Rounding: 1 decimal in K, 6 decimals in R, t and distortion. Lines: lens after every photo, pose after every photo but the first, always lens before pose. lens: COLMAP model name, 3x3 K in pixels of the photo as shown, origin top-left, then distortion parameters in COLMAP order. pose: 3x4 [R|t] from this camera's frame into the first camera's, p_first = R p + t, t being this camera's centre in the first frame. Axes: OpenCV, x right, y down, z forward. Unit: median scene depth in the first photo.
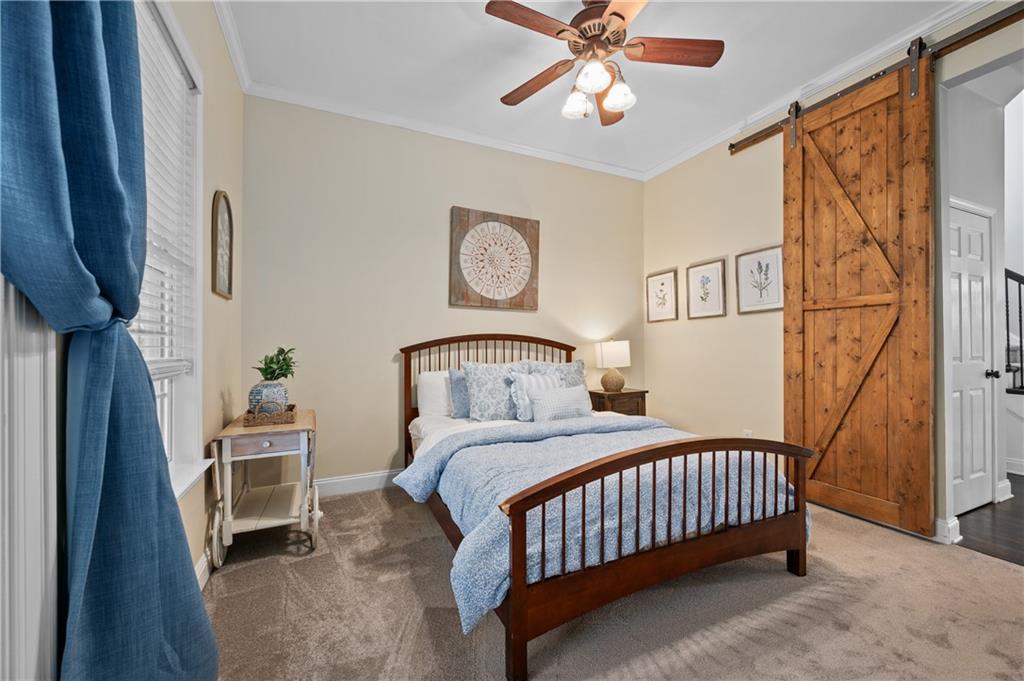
lens RADIAL K [[403.9, 0, 510.5], [0, 403.9, 342.3], [0, 0, 1]] dist [-0.001290, -0.000248]
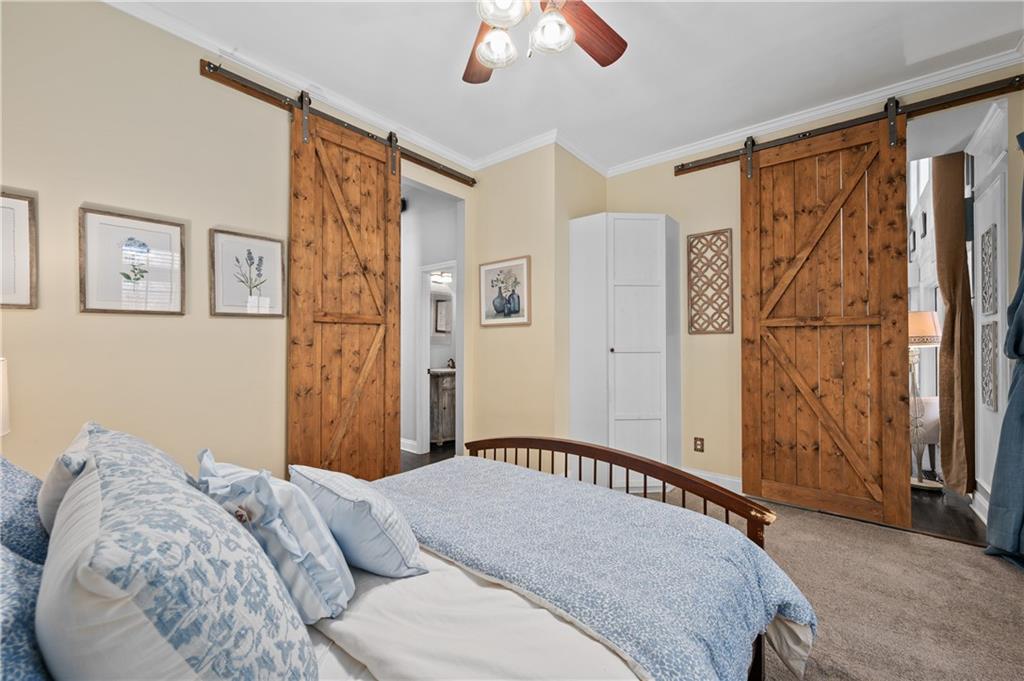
lens RADIAL K [[403.9, 0, 510.7], [0, 403.9, 346.9], [0, 0, 1]] dist [-0.001290, -0.000248]
pose [[-0.423659, 0.010306, 0.905763, -0.335195], [0.003535, 0.999946, -0.009724, -0.009292], [-0.905815, -0.000917, -0.423673, 1.034981]]
